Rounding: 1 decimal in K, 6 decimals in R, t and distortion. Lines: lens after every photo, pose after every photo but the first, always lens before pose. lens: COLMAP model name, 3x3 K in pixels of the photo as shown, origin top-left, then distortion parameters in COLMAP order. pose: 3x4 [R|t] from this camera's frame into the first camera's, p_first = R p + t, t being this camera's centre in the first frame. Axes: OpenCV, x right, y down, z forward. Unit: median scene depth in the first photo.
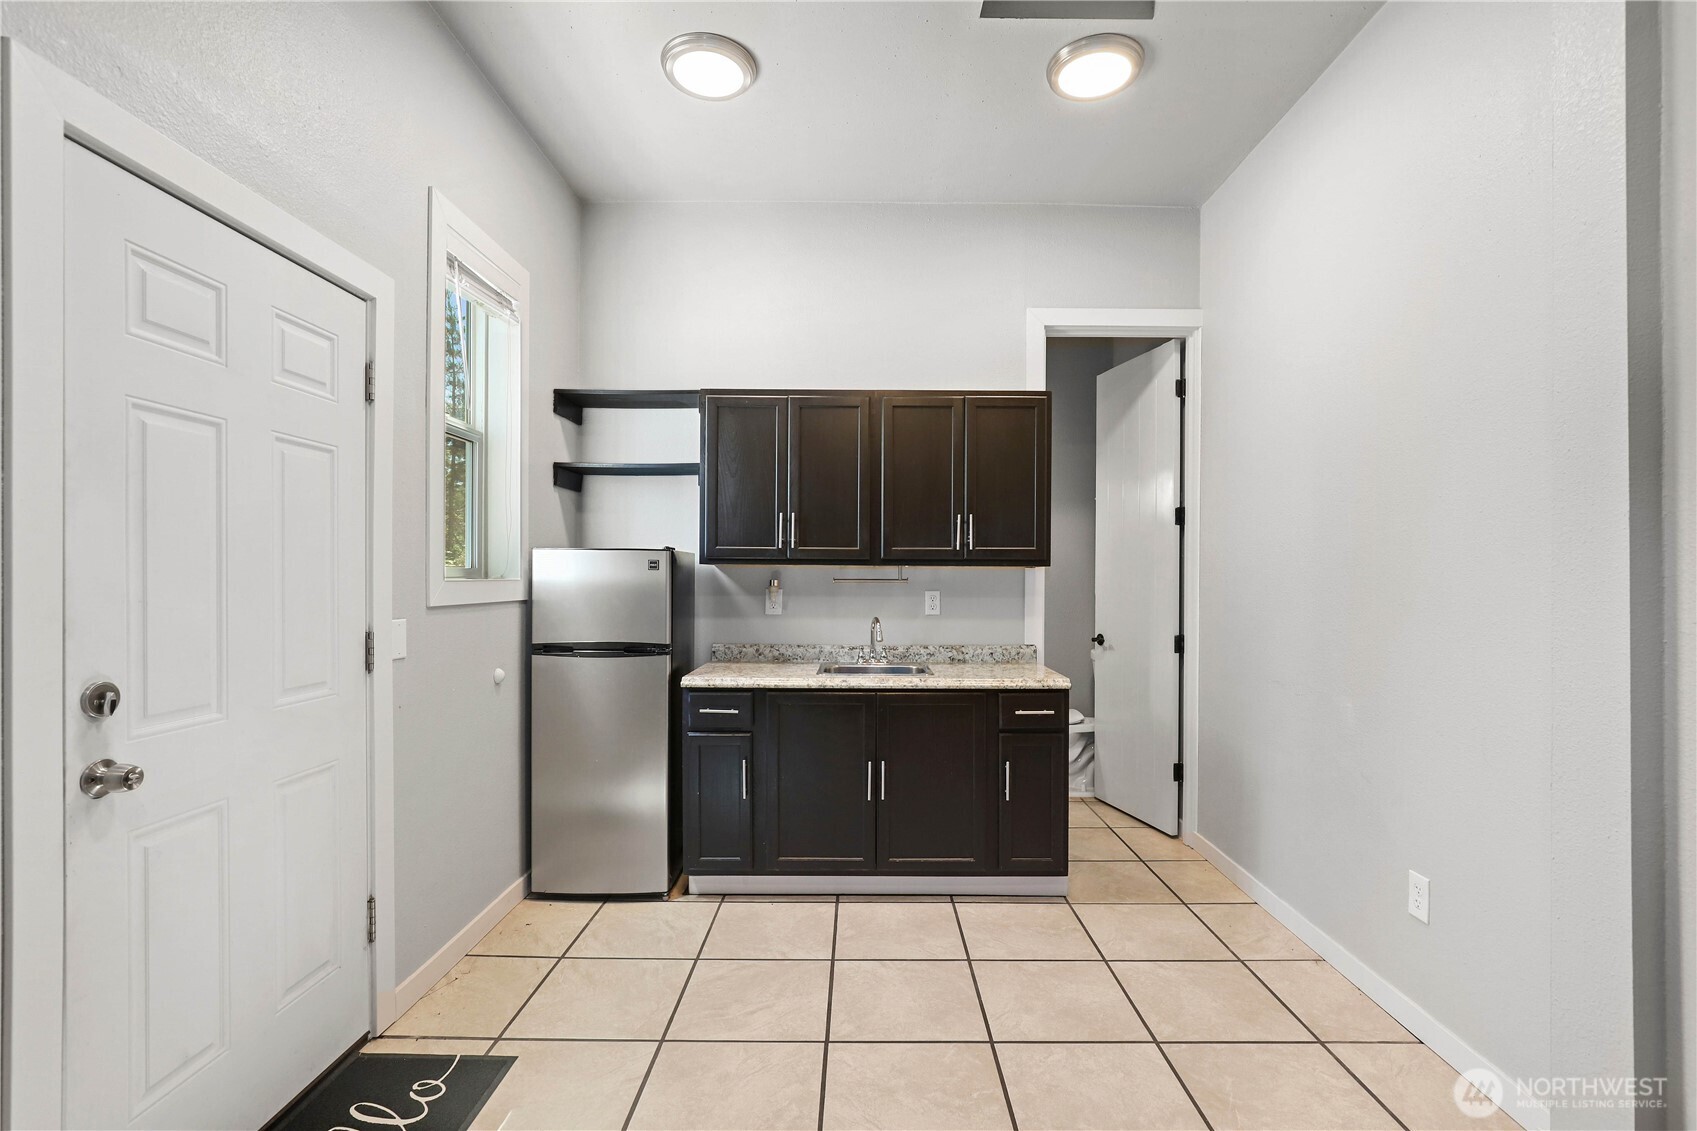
lens RADIAL K [[788.1, 0, 846.8], [0, 788.1, 579.1], [0, 0, 1]] dist [-0.008275, 0.003205]
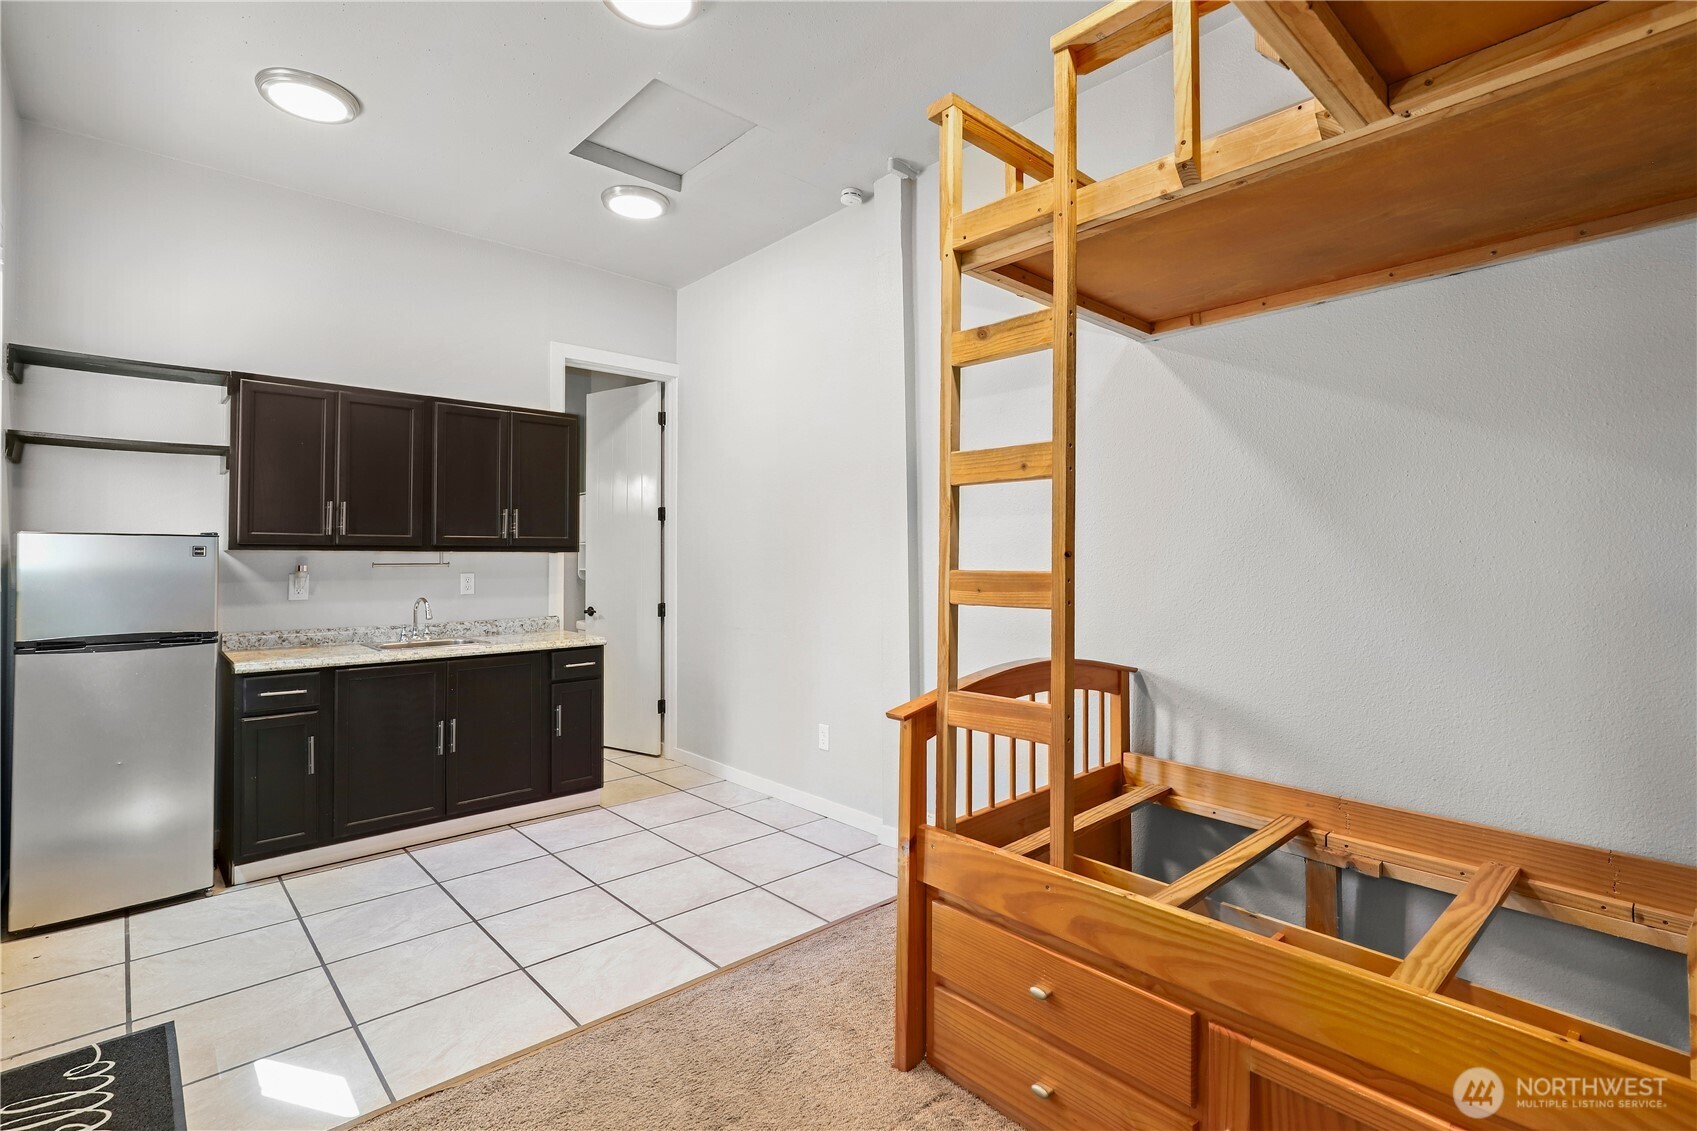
lens RADIAL K [[788.1, 0, 852.4], [0, 788.1, 555.7], [0, 0, 1]] dist [-0.008275, 0.003205]
pose [[0.739577, -0.005239, 0.673052, -0.272066], [0.011237, 0.999926, -0.004564, 0.000993], [-0.672978, 0.010939, 0.739581, -0.237474]]
